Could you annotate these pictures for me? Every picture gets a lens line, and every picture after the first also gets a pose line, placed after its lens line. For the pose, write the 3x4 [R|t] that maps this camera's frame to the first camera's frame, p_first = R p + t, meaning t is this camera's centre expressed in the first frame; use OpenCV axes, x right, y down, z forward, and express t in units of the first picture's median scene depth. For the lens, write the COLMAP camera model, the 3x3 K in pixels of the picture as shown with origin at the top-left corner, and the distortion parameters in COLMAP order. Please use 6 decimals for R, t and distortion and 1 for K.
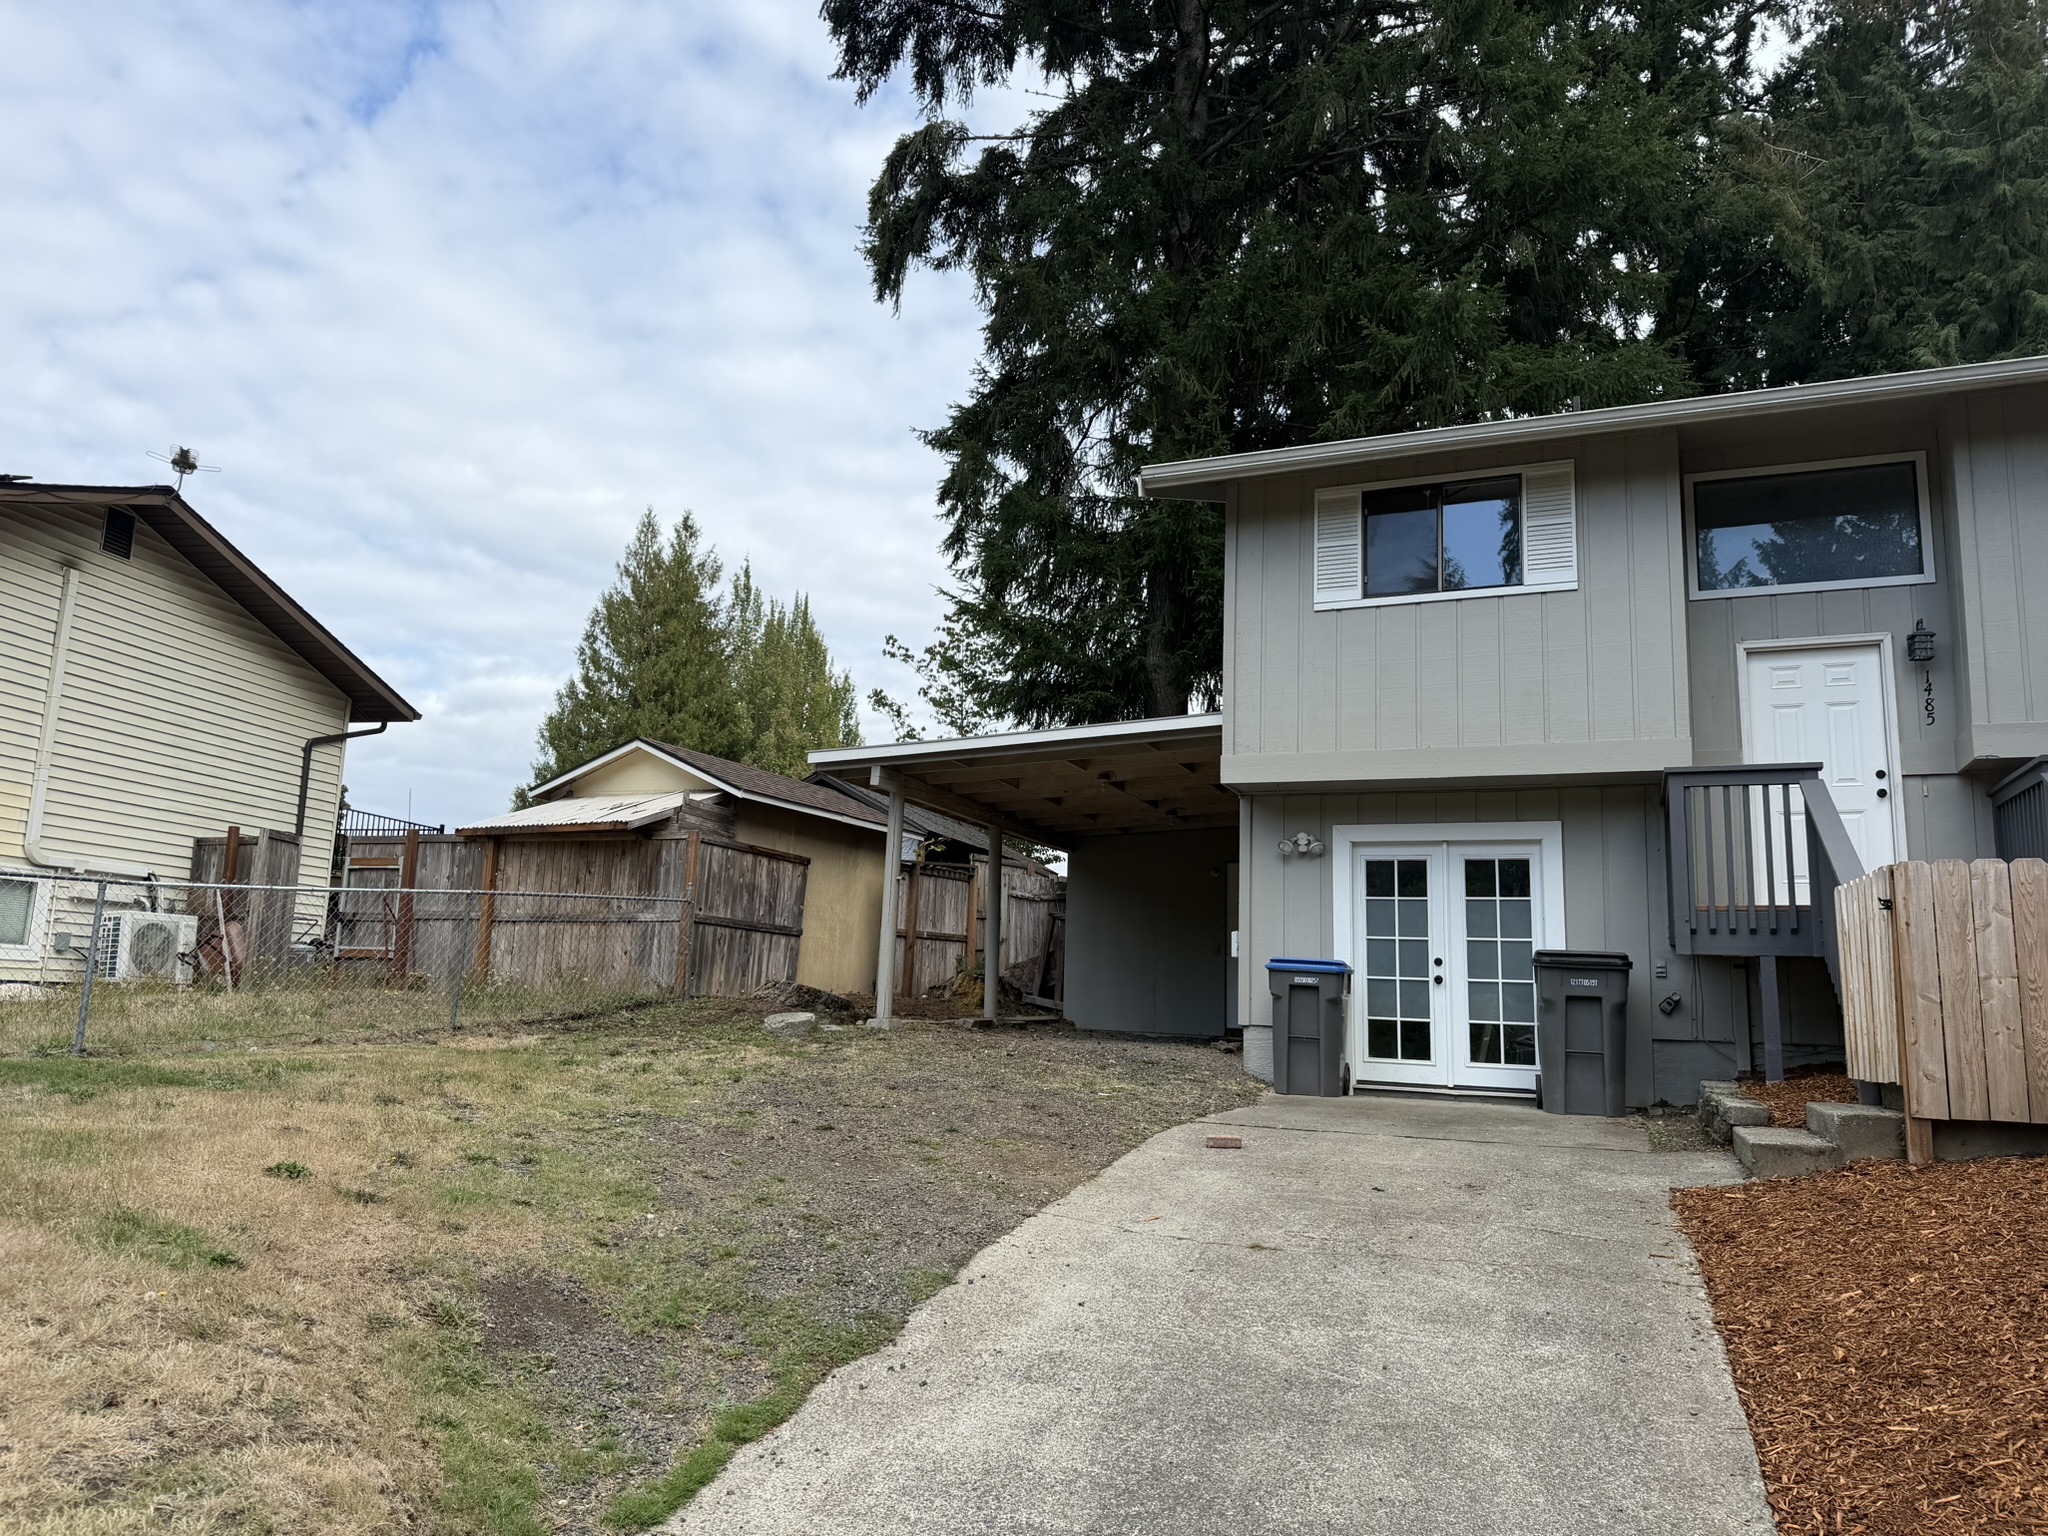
lens RADIAL K [[1423.7, 0, 1024.0], [0, 1423.7, 768.0], [0, 0, 1]] dist [0.089990, -0.164064]
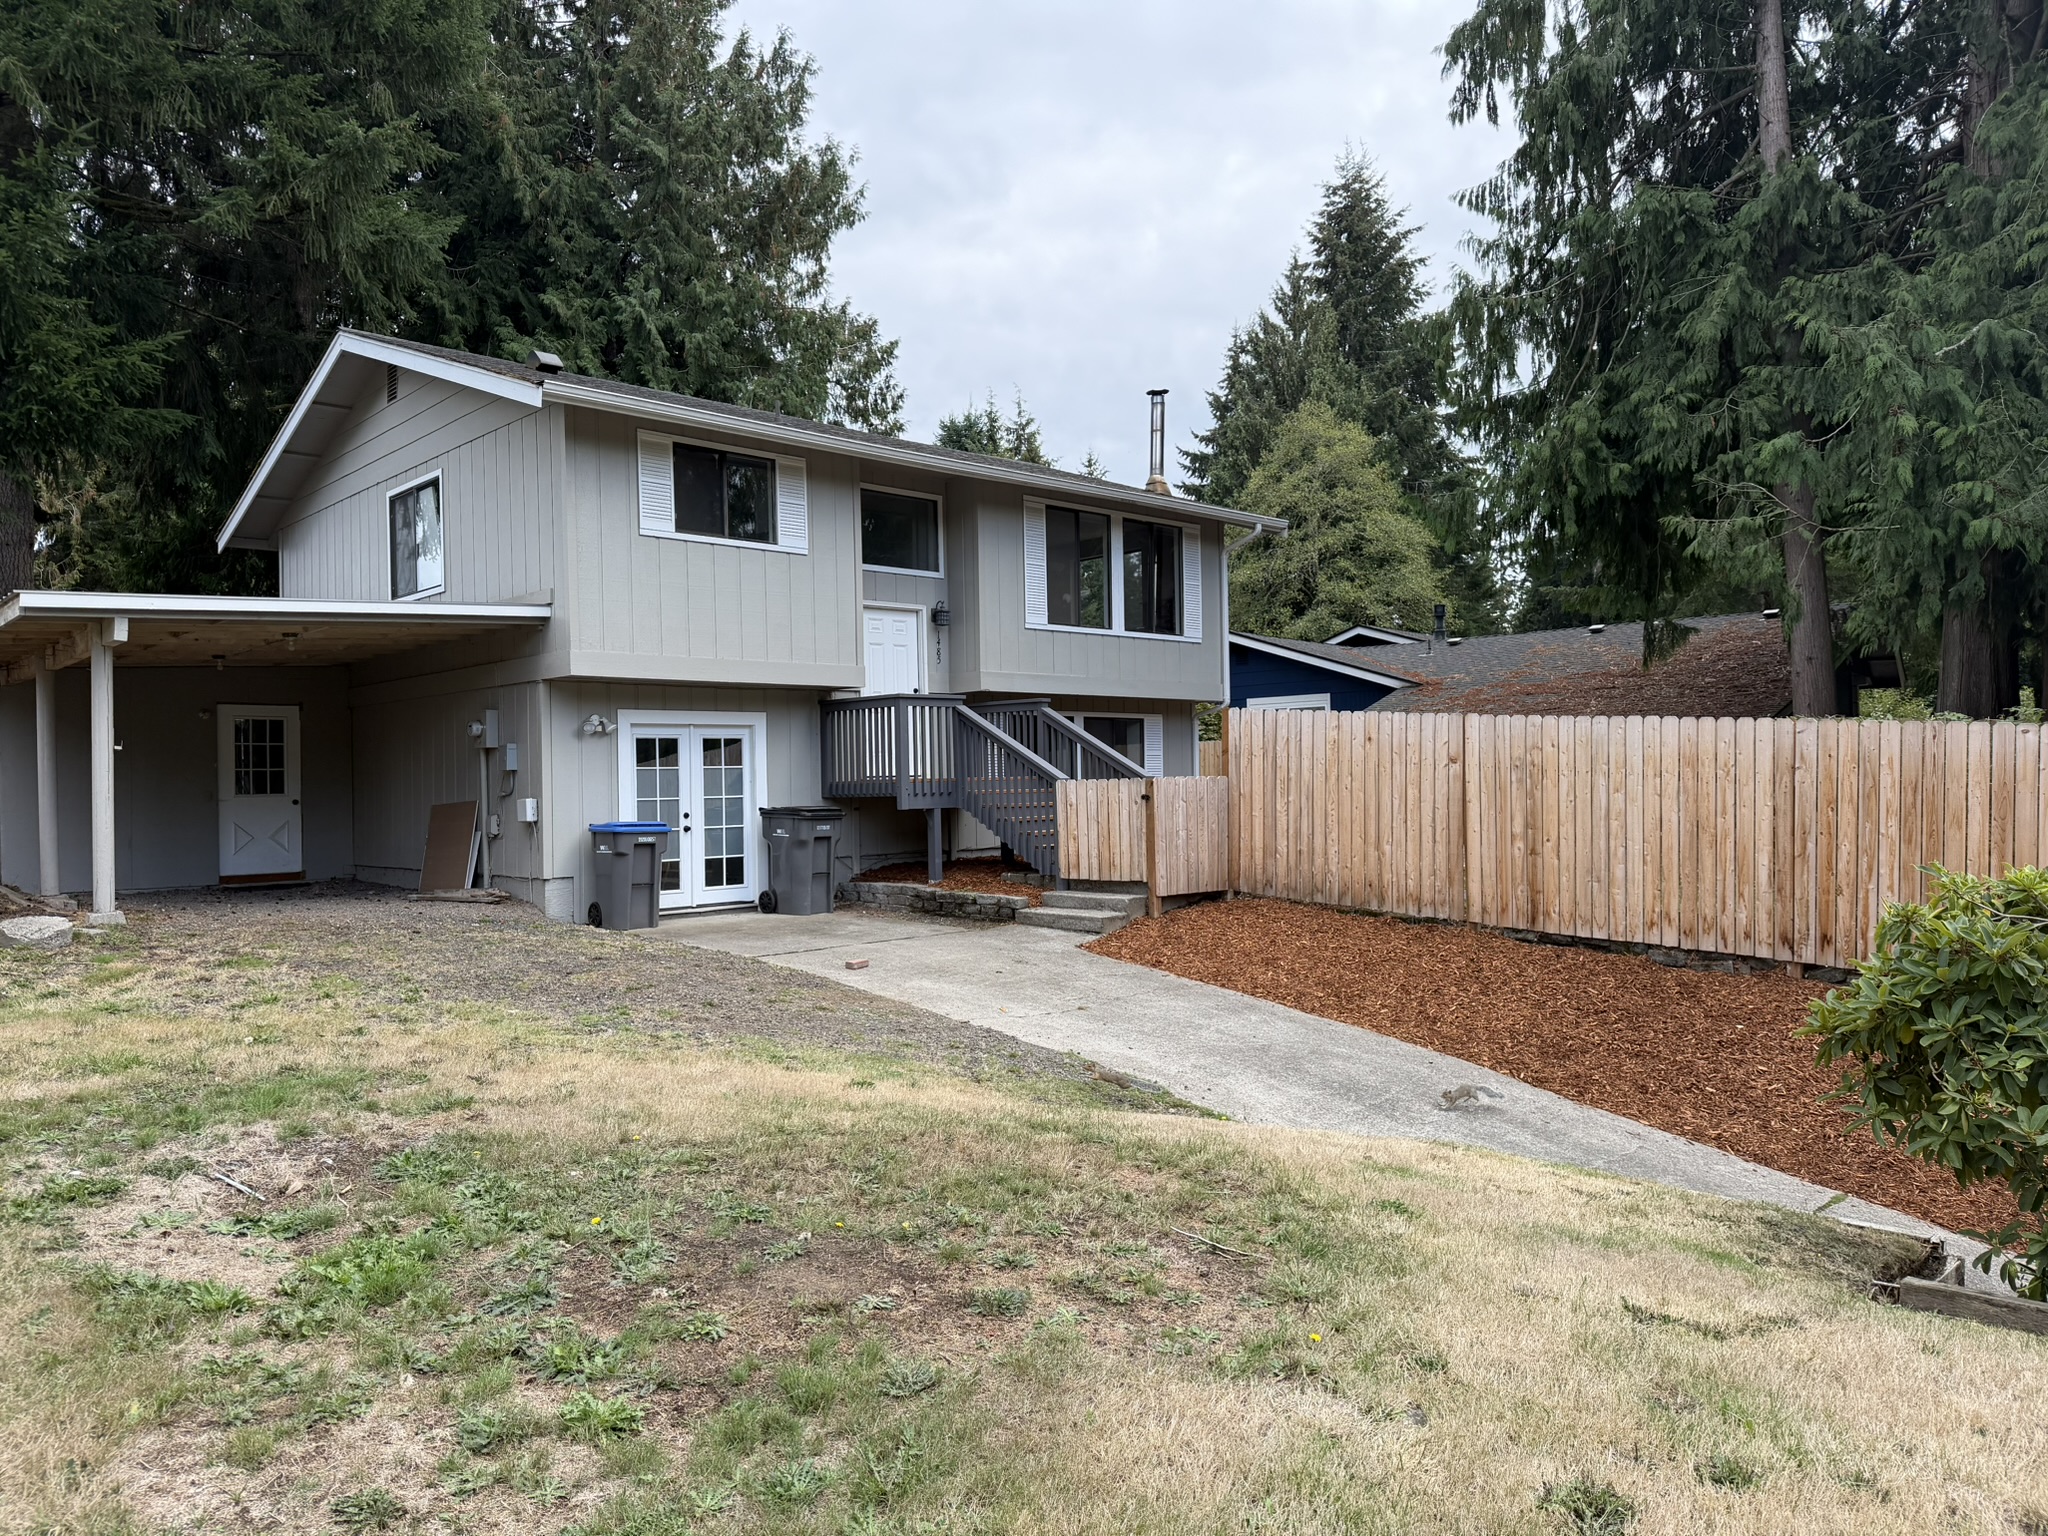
lens RADIAL K [[1423.7, 0, 1024.0], [0, 1423.7, 768.0], [0, 0, 1]] dist [0.089990, -0.164064]
pose [[0.382201, -0.037385, 0.923323, -0.810705], [-0.123861, 0.988092, 0.091279, -0.067199], [-0.915741, -0.149251, 0.373019, 0.230843]]
